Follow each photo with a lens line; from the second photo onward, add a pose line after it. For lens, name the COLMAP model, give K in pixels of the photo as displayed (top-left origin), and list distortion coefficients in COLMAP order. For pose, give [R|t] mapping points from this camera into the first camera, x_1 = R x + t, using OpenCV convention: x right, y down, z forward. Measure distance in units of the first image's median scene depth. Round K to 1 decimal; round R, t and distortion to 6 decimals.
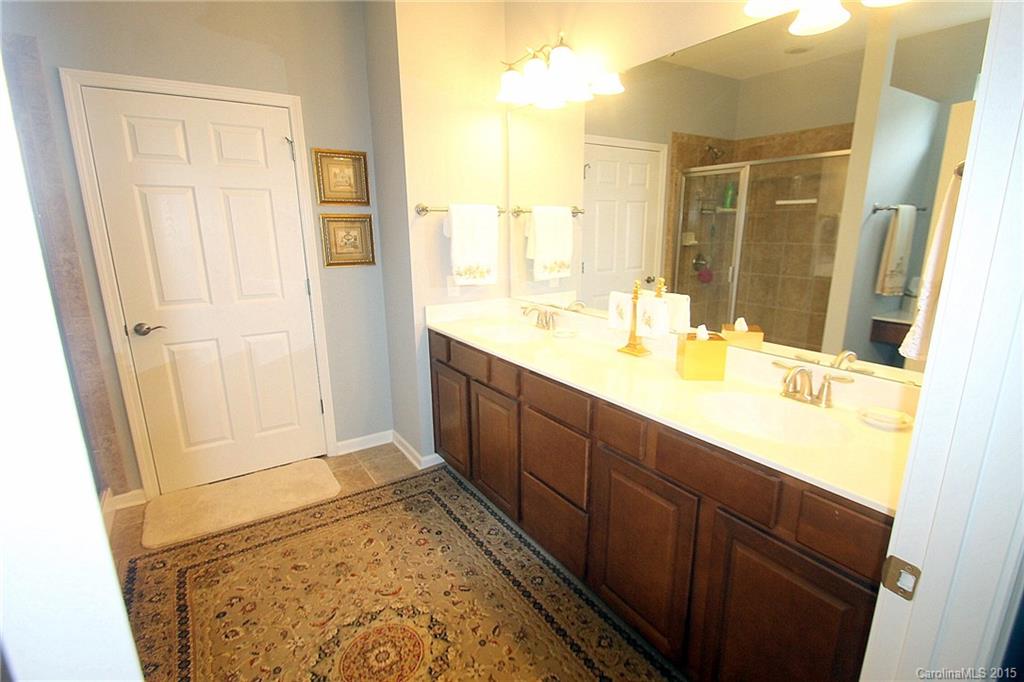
lens RADIAL K [[487.9, 0, 525.2], [0, 487.9, 344.4], [0, 0, 1]] dist [0.028728, -0.025974]
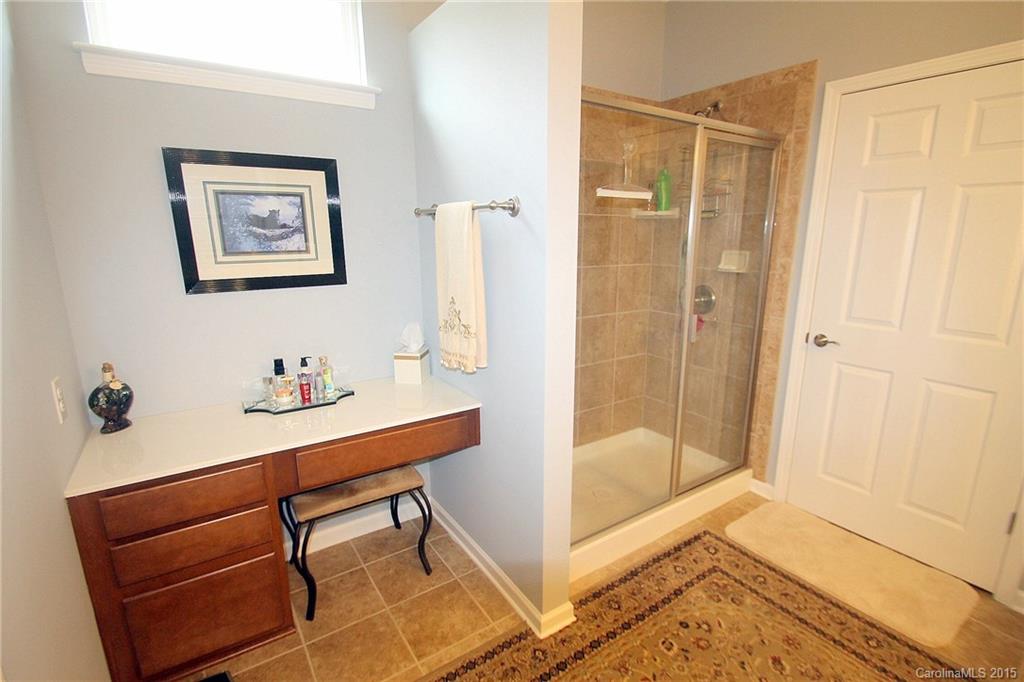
lens RADIAL K [[487.9, 0, 525.2], [0, 487.9, 344.4], [0, 0, 1]] dist [0.028728, -0.025974]
pose [[0.012064, 0.225977, -0.974058, 0.192192], [-0.236035, 0.947244, 0.216833, -0.111956], [0.971670, 0.227296, 0.064766, 0.431545]]
